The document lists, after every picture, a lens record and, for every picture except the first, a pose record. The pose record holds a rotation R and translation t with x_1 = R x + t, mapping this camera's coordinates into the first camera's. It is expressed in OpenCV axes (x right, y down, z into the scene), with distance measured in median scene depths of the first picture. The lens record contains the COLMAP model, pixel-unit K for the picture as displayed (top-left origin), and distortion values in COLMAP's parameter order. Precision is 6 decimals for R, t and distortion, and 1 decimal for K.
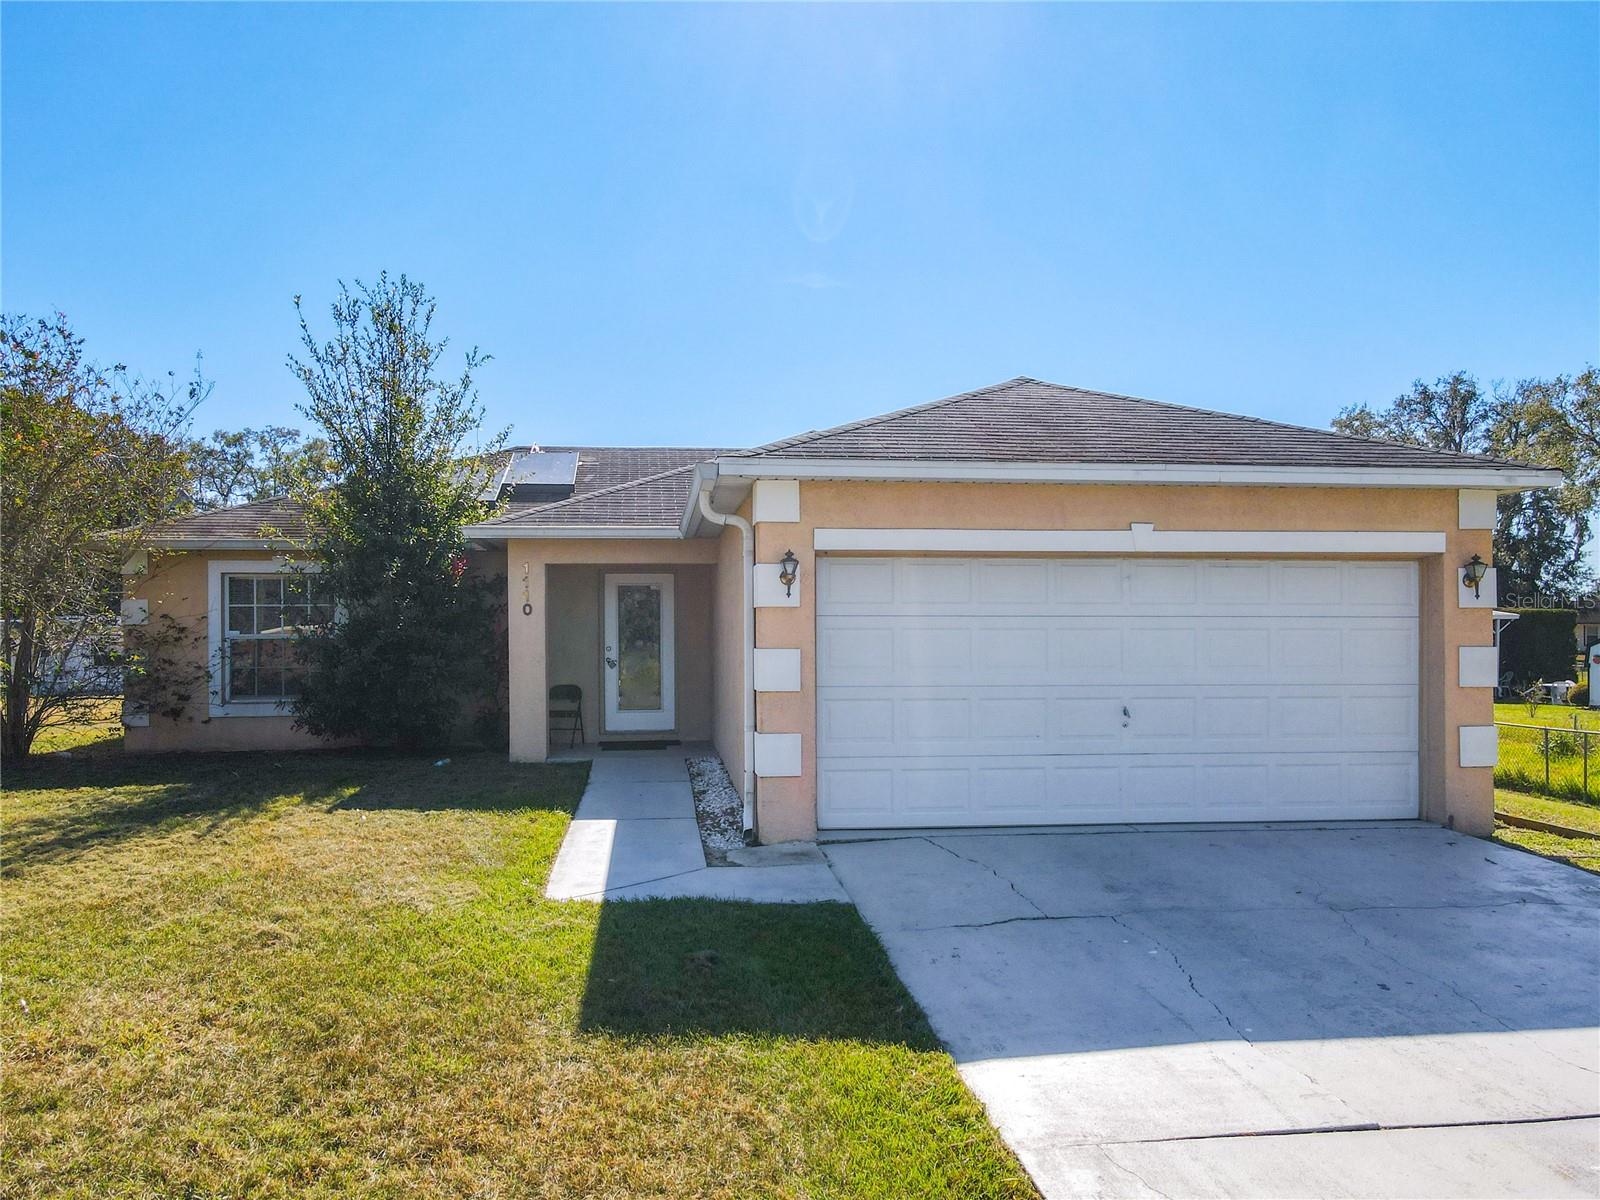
lens RADIAL K [[1170.2, 0, 788.7], [0, 1170.2, 630.9], [0, 0, 1]] dist [0.008740, 0.005042]
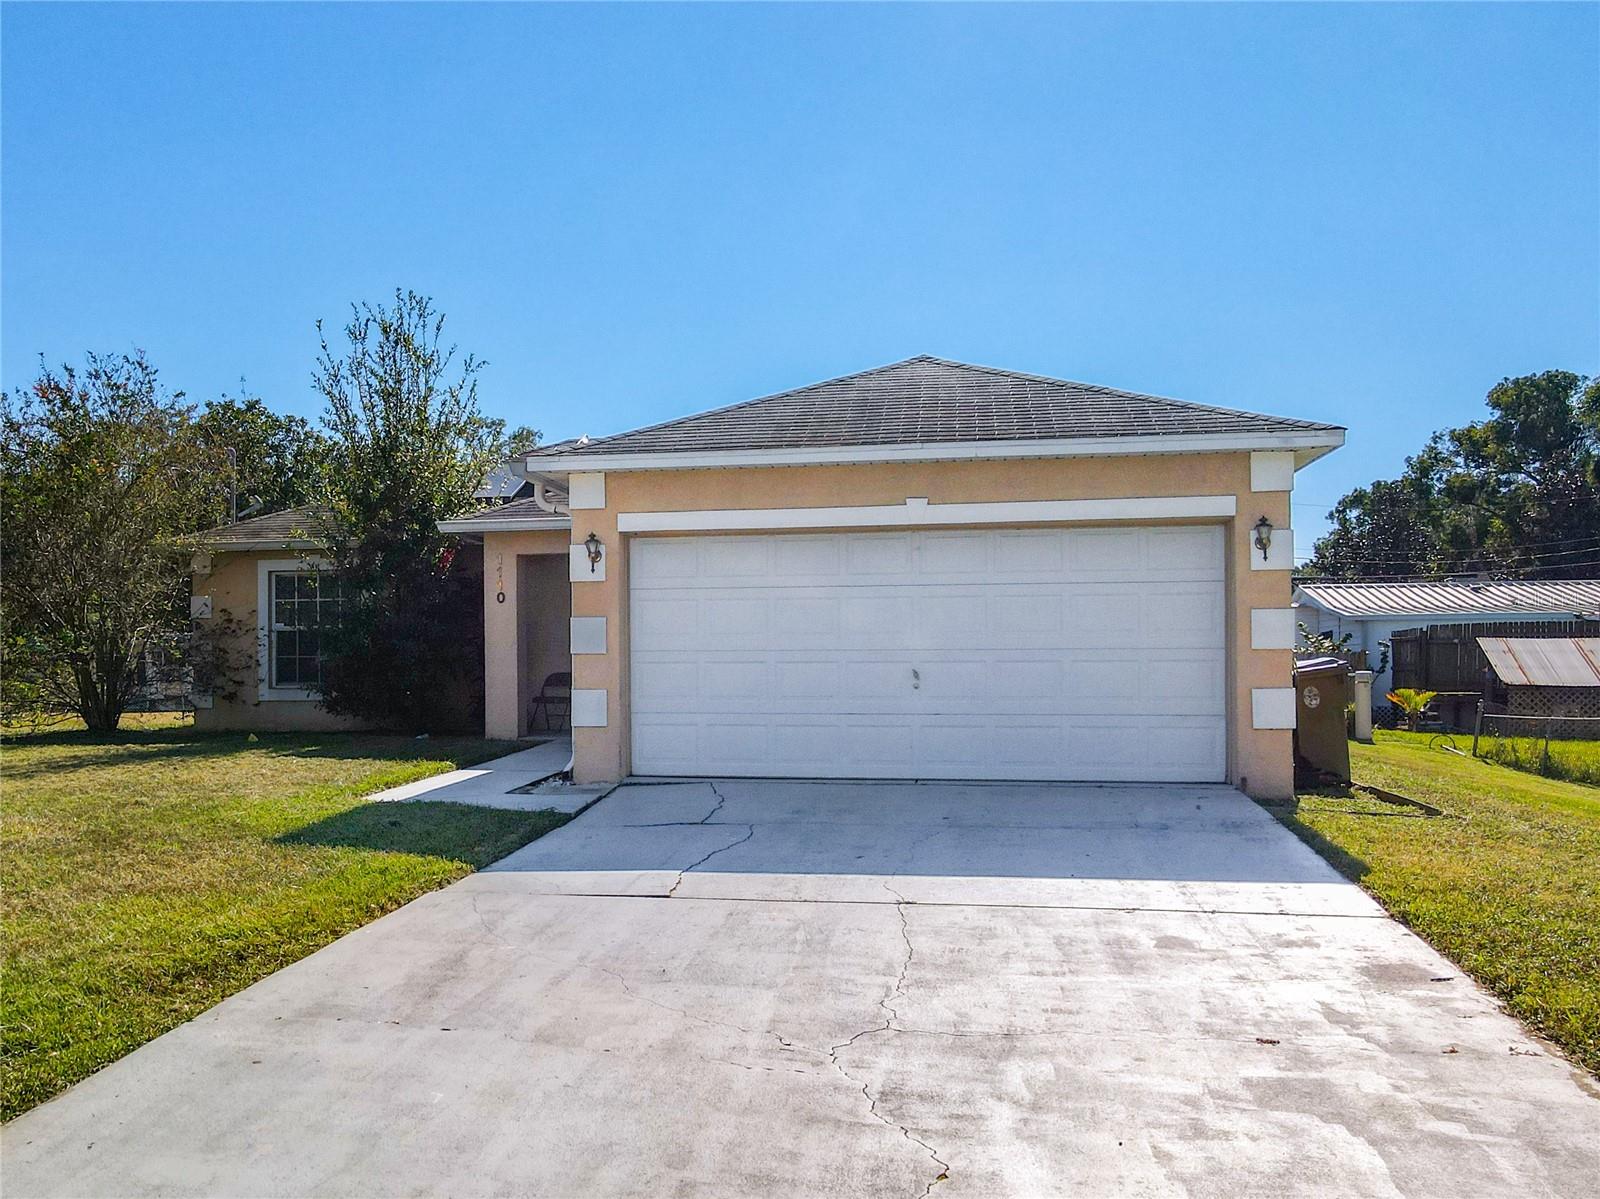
lens RADIAL K [[1492.6, 0, 662.3], [0, 1492.6, 648.4], [0, 0, 1]] dist [0.019907, 0.000000]
pose [[0.952173, -0.006475, -0.305489, 0.433133], [0.005789, 0.999978, -0.003152, 0.043241], [0.305503, 0.001233, 0.952190, -0.334236]]
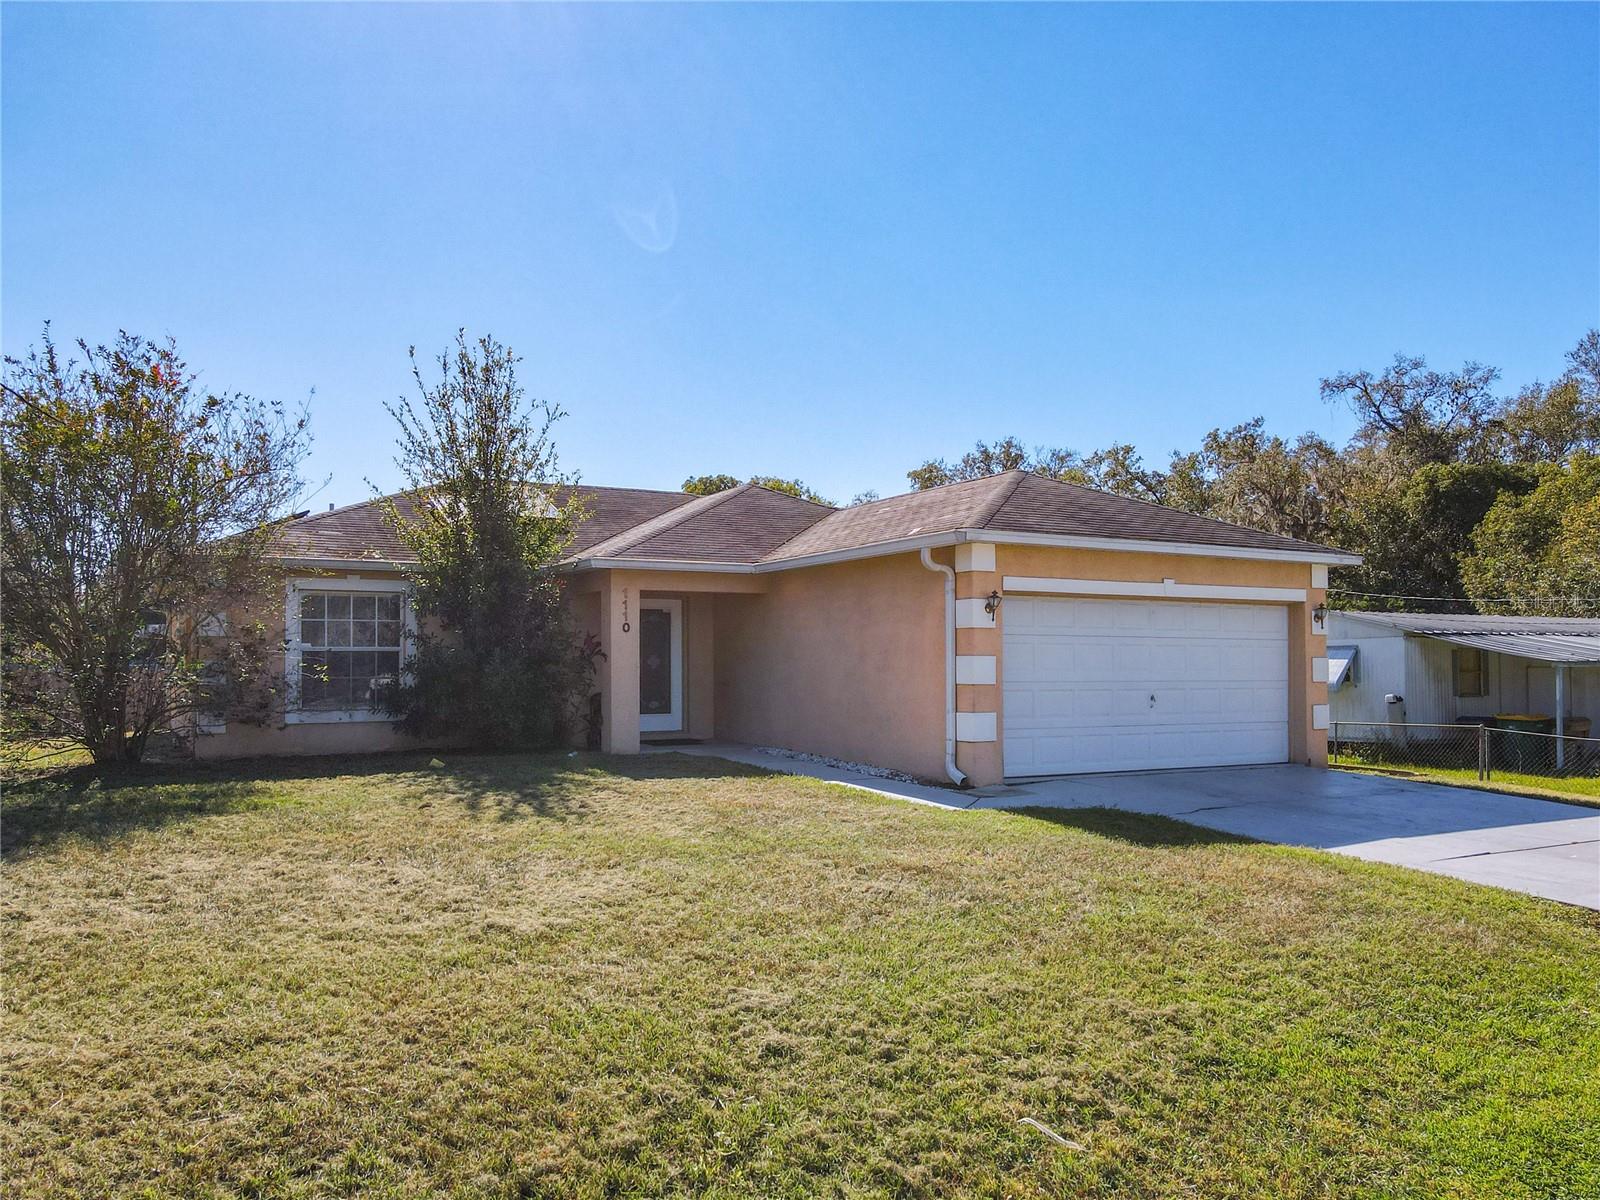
lens RADIAL K [[1170.2, 0, 825.2], [0, 1170.2, 634.9], [0, 0, 1]] dist [0.008740, 0.005042]
pose [[0.923188, 0.011434, 0.384178, -0.641732], [-0.005238, 0.999839, -0.017171, 0.012081], [-0.384313, 0.013840, 0.923099, -0.249765]]
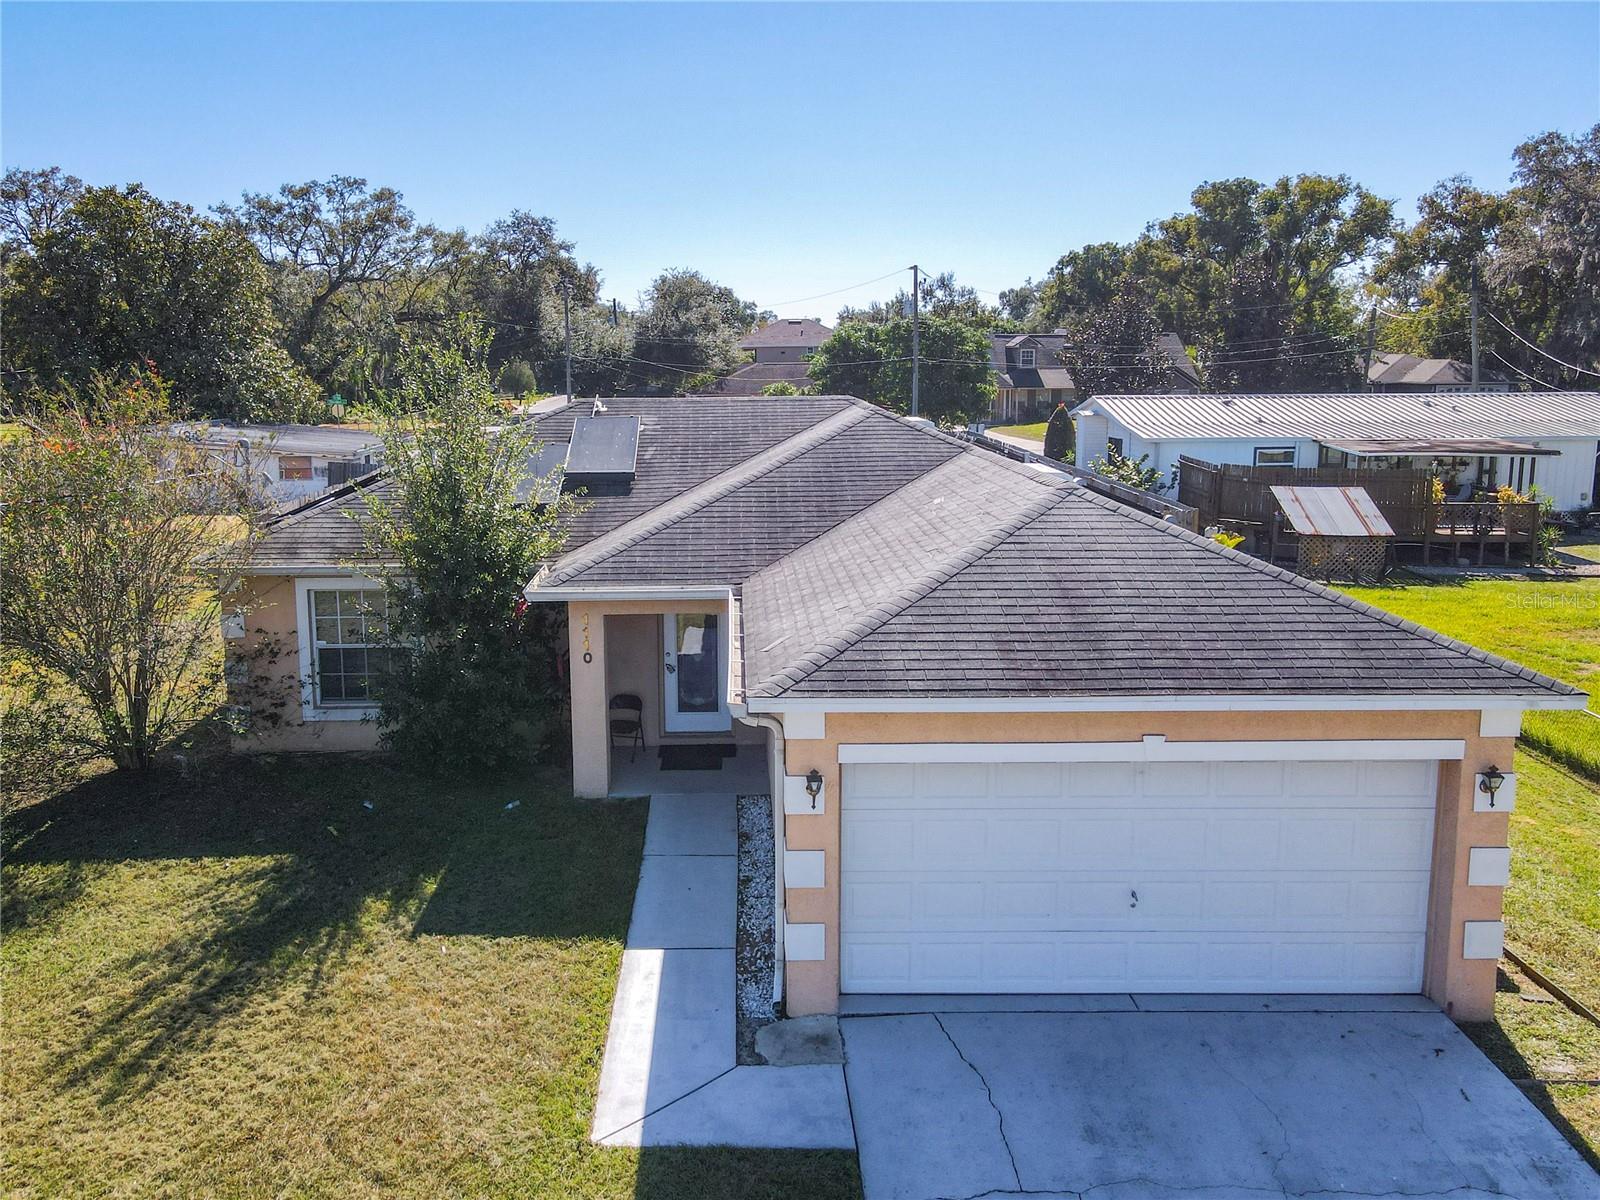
lens RADIAL K [[1244.3, 0, 747.5], [0, 1244.3, 531.3], [0, 0, 1]] dist [0.011241, 0.002121]
pose [[0.994314, 0.014808, -0.105454, 0.047515], [0.000130, 0.990114, 0.140264, -0.372255], [0.106488, -0.139481, 0.984482, -0.094809]]
